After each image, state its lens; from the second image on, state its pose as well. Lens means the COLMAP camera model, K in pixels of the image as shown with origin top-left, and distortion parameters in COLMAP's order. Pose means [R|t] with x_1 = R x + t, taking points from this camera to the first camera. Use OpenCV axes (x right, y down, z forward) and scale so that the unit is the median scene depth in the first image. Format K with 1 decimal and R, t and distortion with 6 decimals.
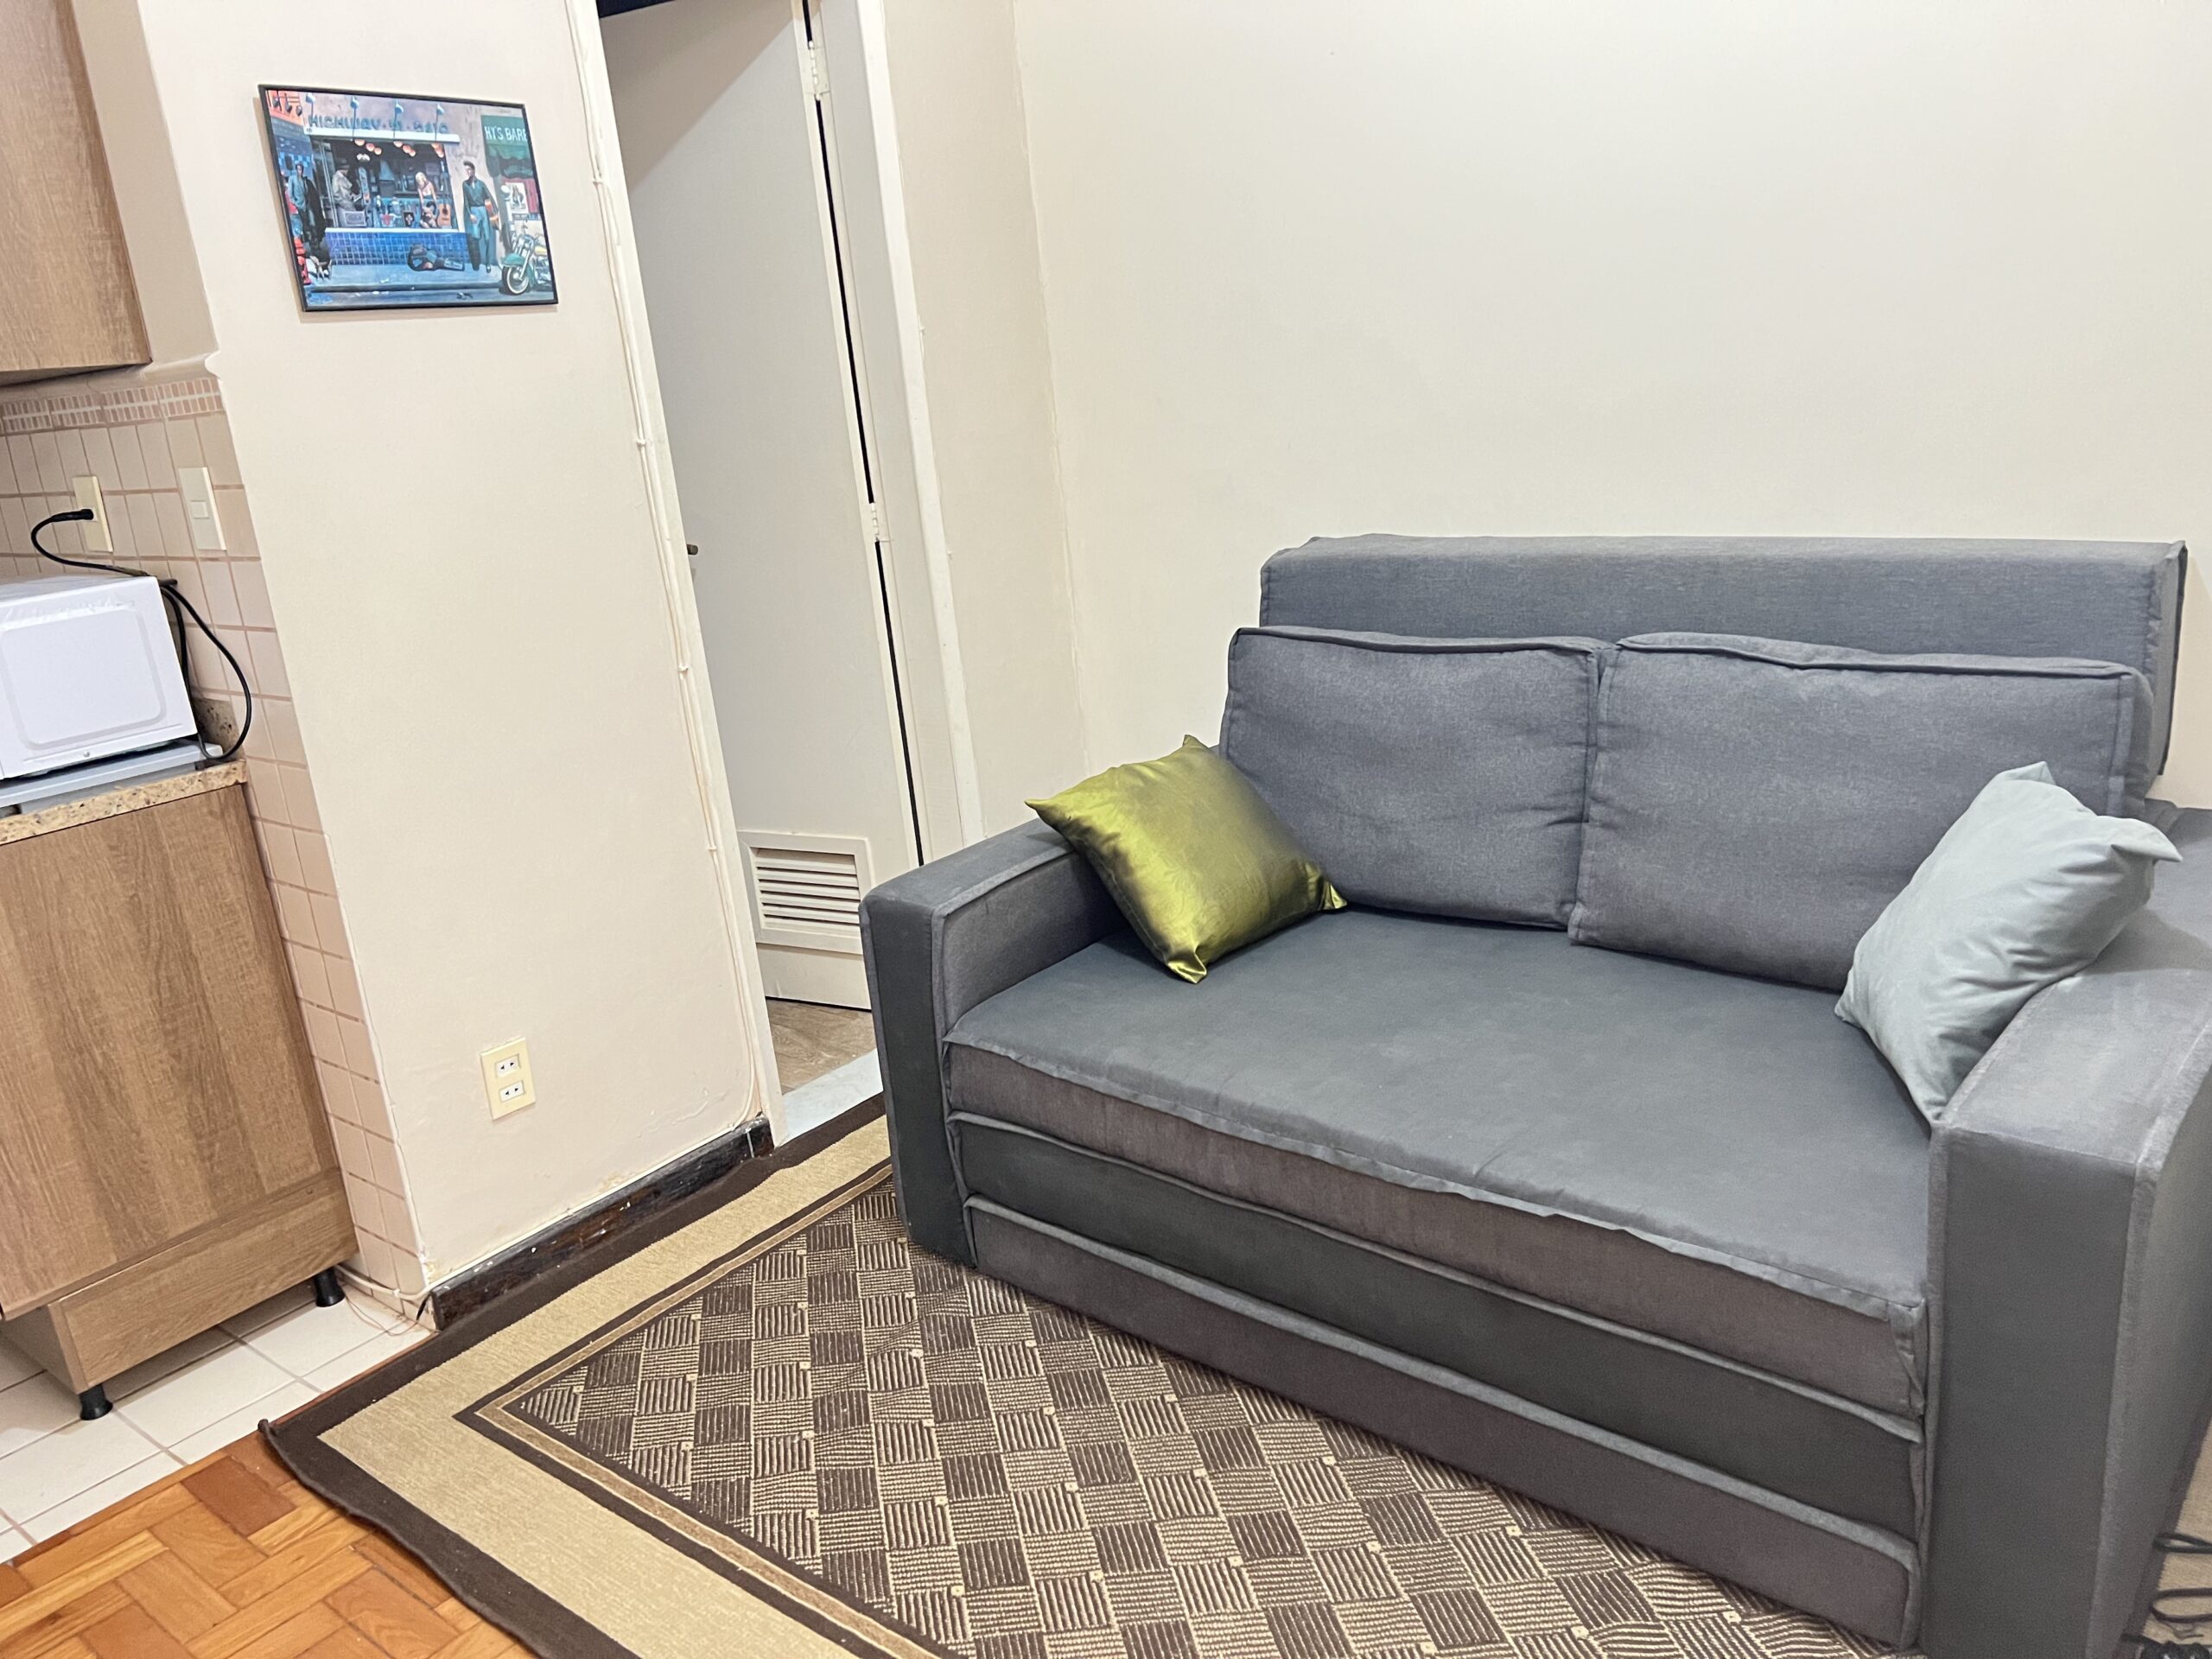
lens RADIAL K [[1649.0, 0, 1116.5], [0, 1649.0, 831.3], [0, 0, 1]] dist [0.045495, -0.055640]
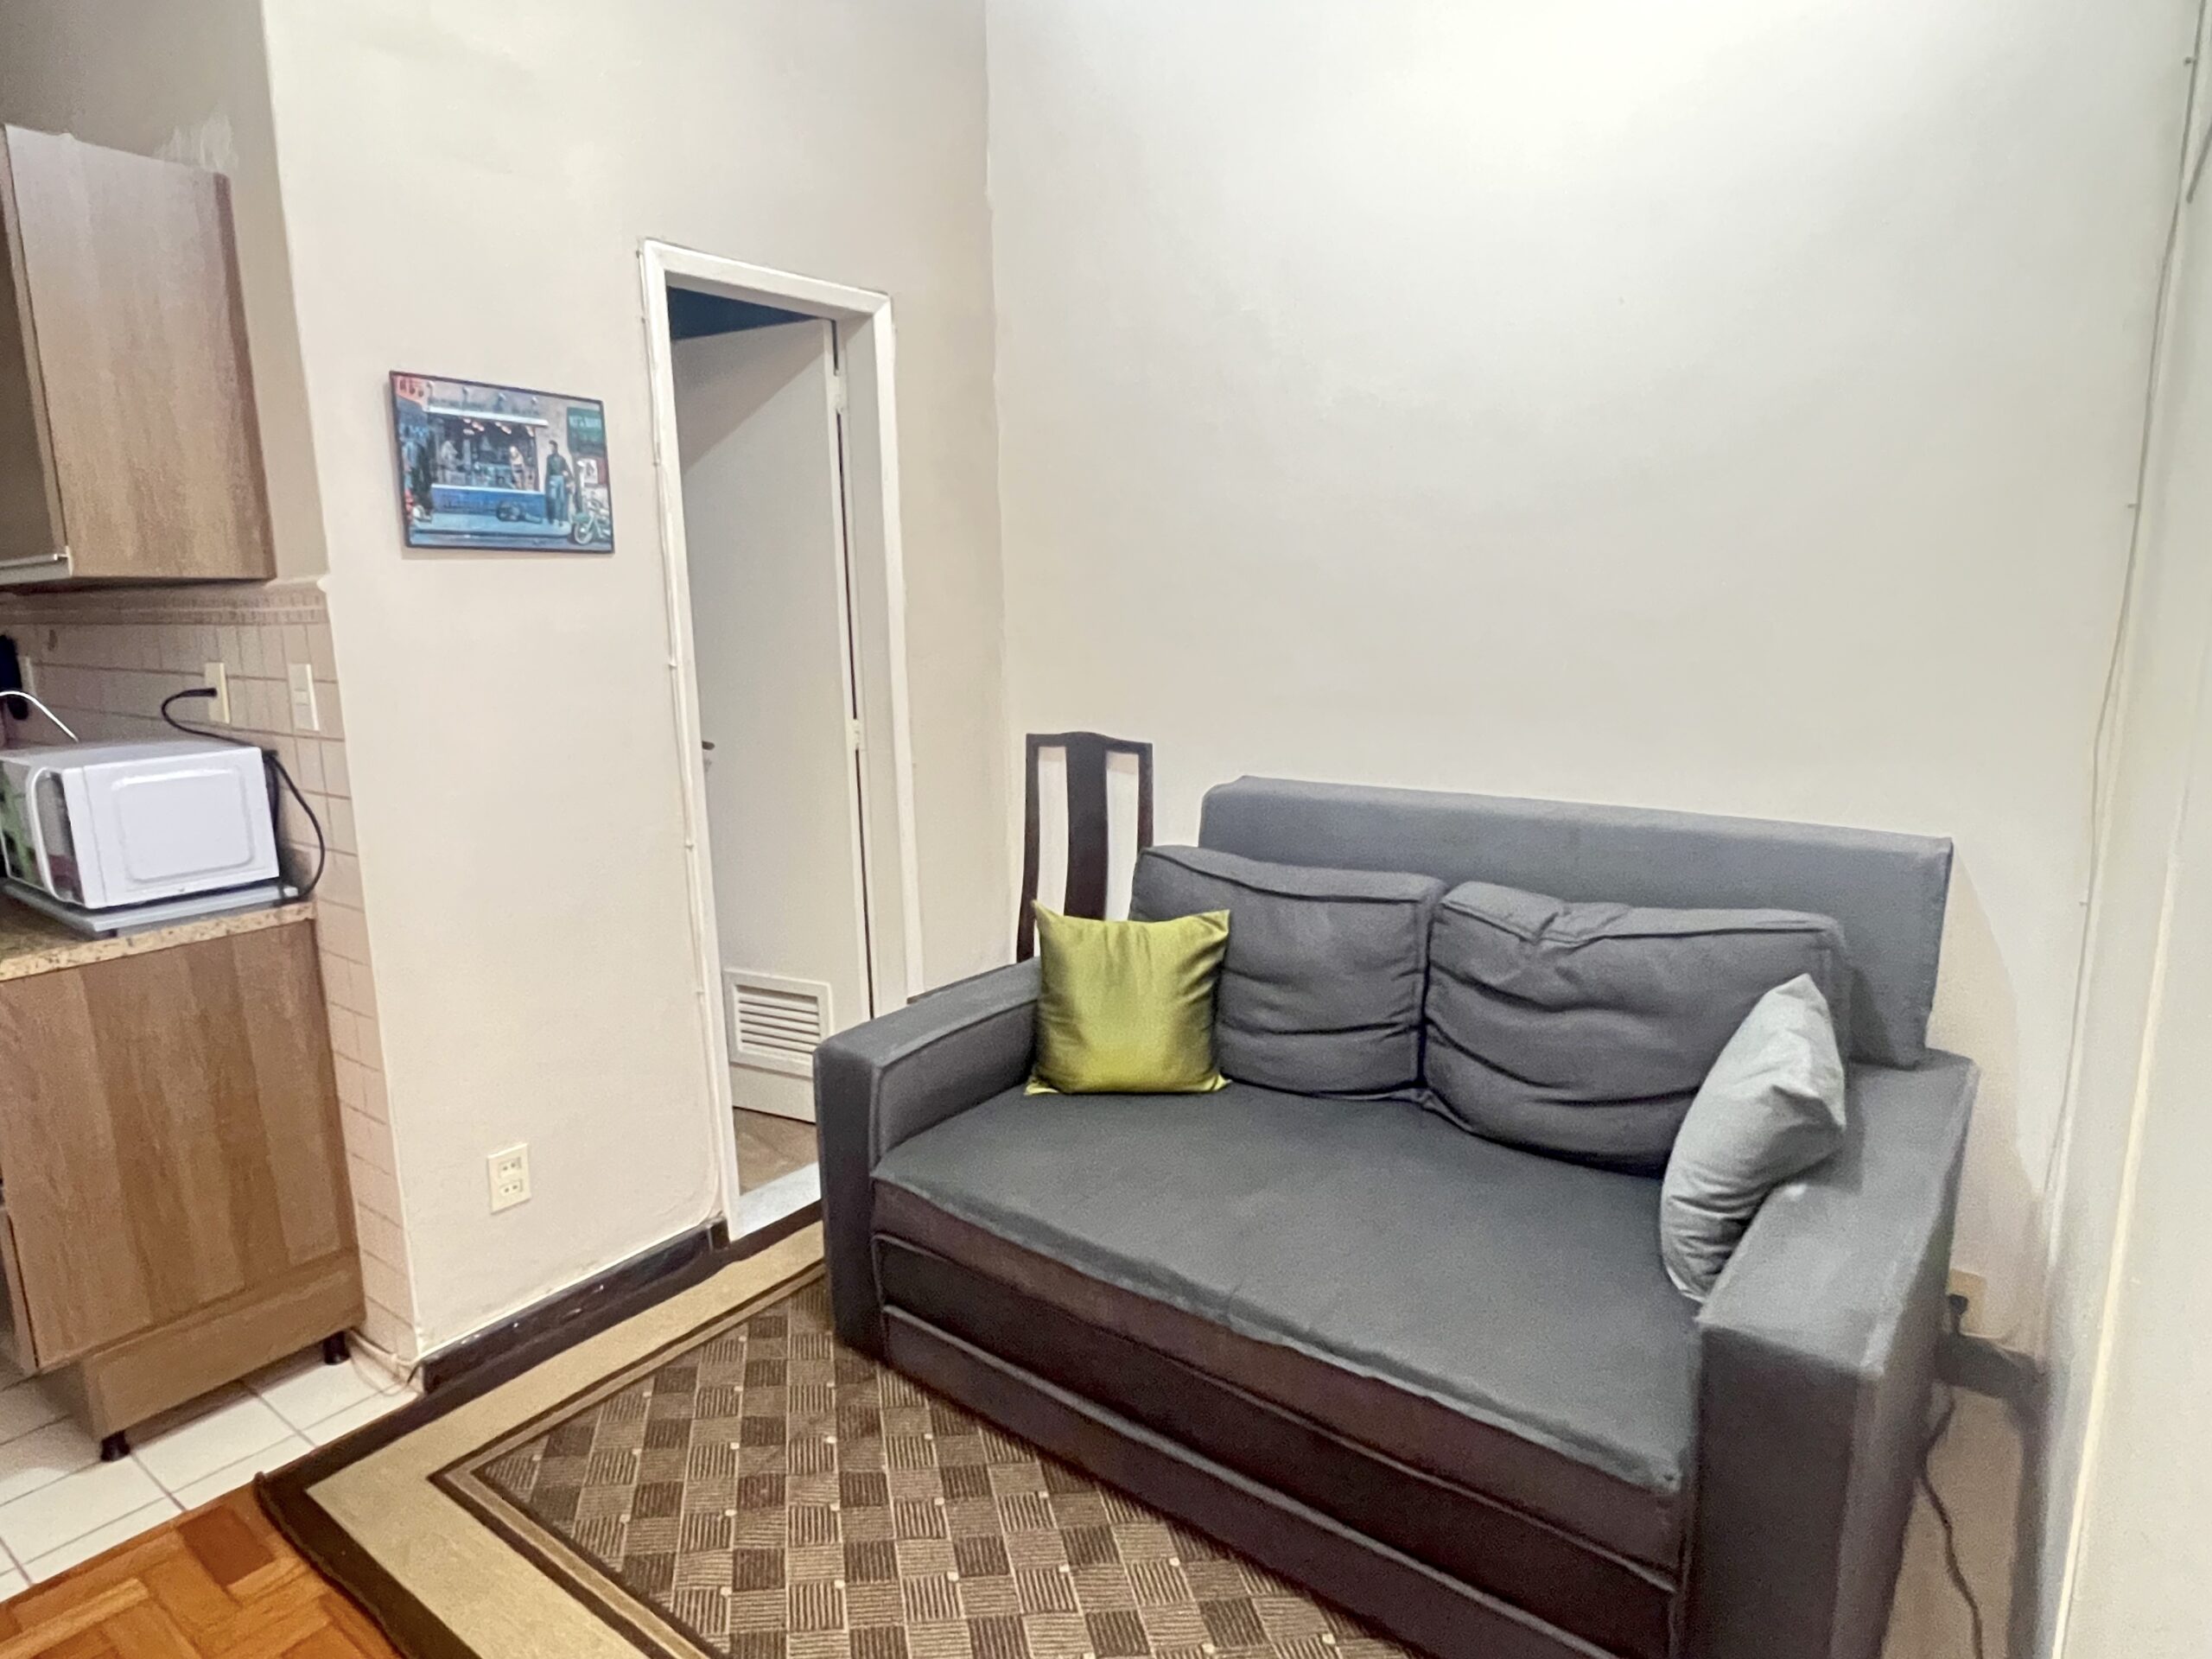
lens RADIAL K [[1263.6, 0, 1095.4], [0, 1263.6, 834.6], [0, 0, 1]] dist [-0.007732, 0.002738]
pose [[0.996926, 0.066525, 0.041382, 0.001285], [-0.062015, 0.992841, -0.102080, -0.033281], [-0.047877, 0.099200, 0.993915, 0.056953]]
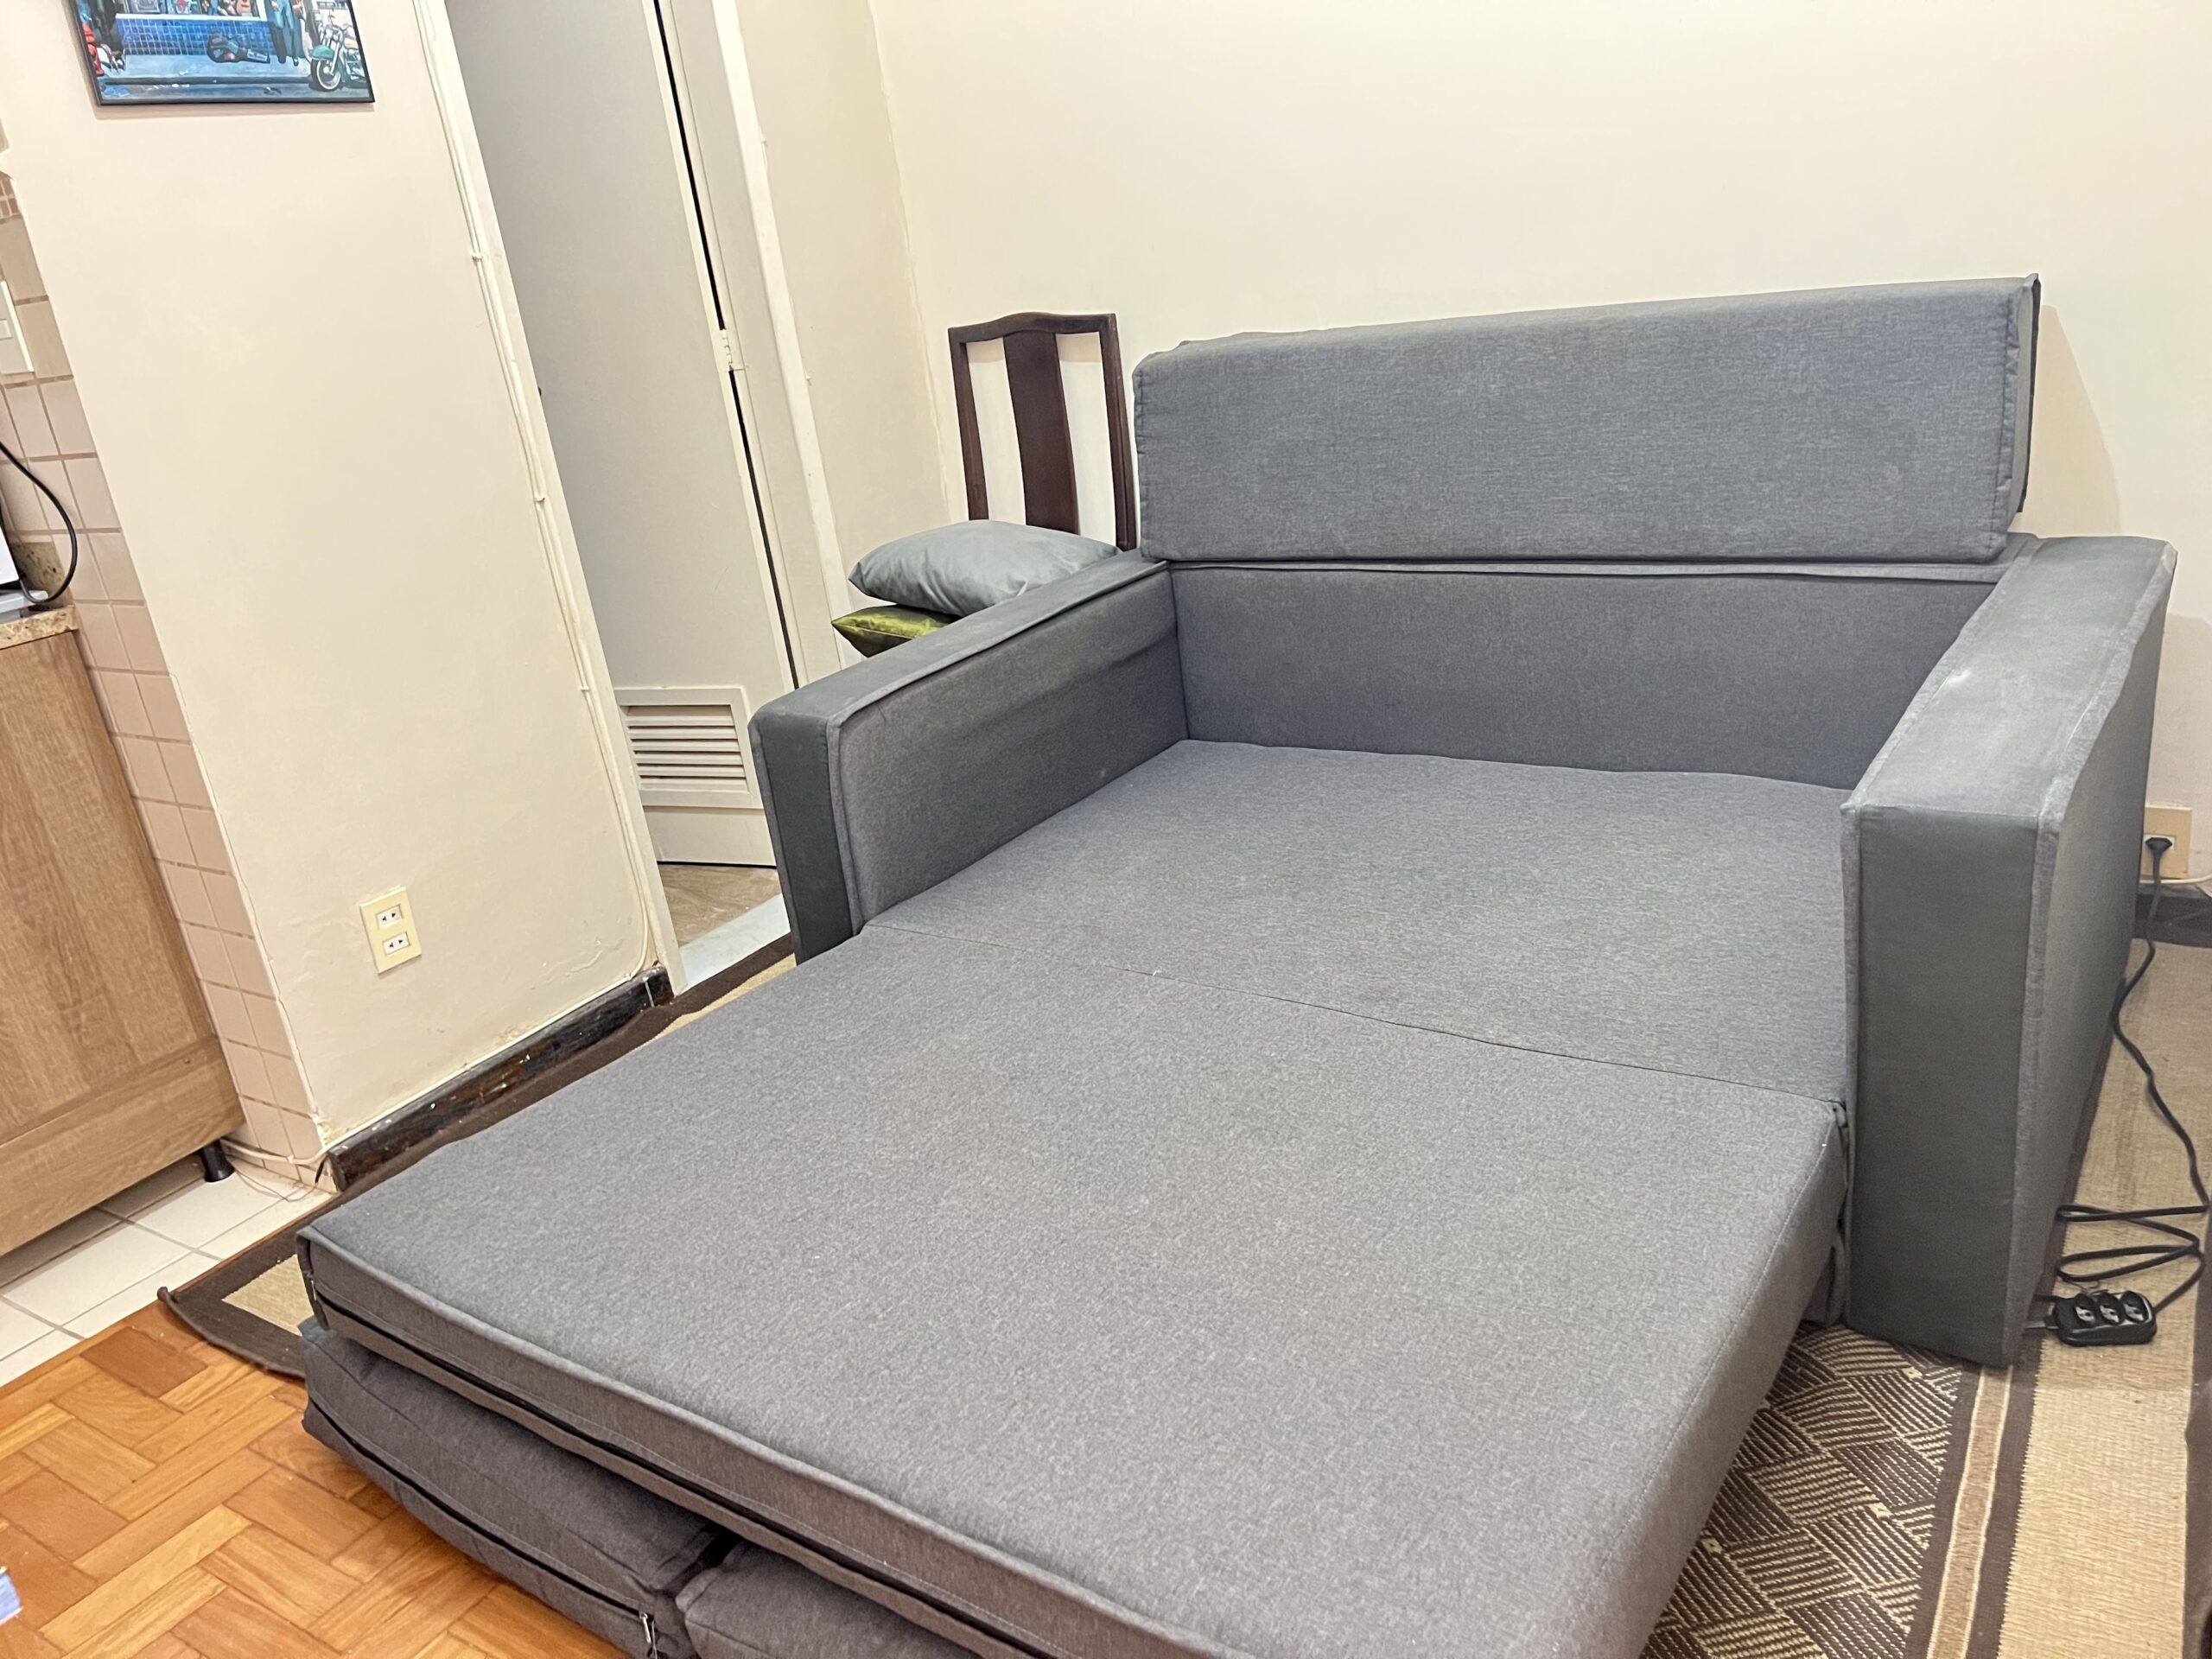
lens RADIAL K [[1649.0, 0, 1109.9], [0, 1649.0, 820.1], [0, 0, 1]] dist [0.045495, -0.055640]
pose [[0.994720, -0.067262, 0.077505, -0.024878], [0.063427, 0.996686, 0.050932, 0.069901], [-0.080674, -0.045747, 0.995690, 0.012603]]
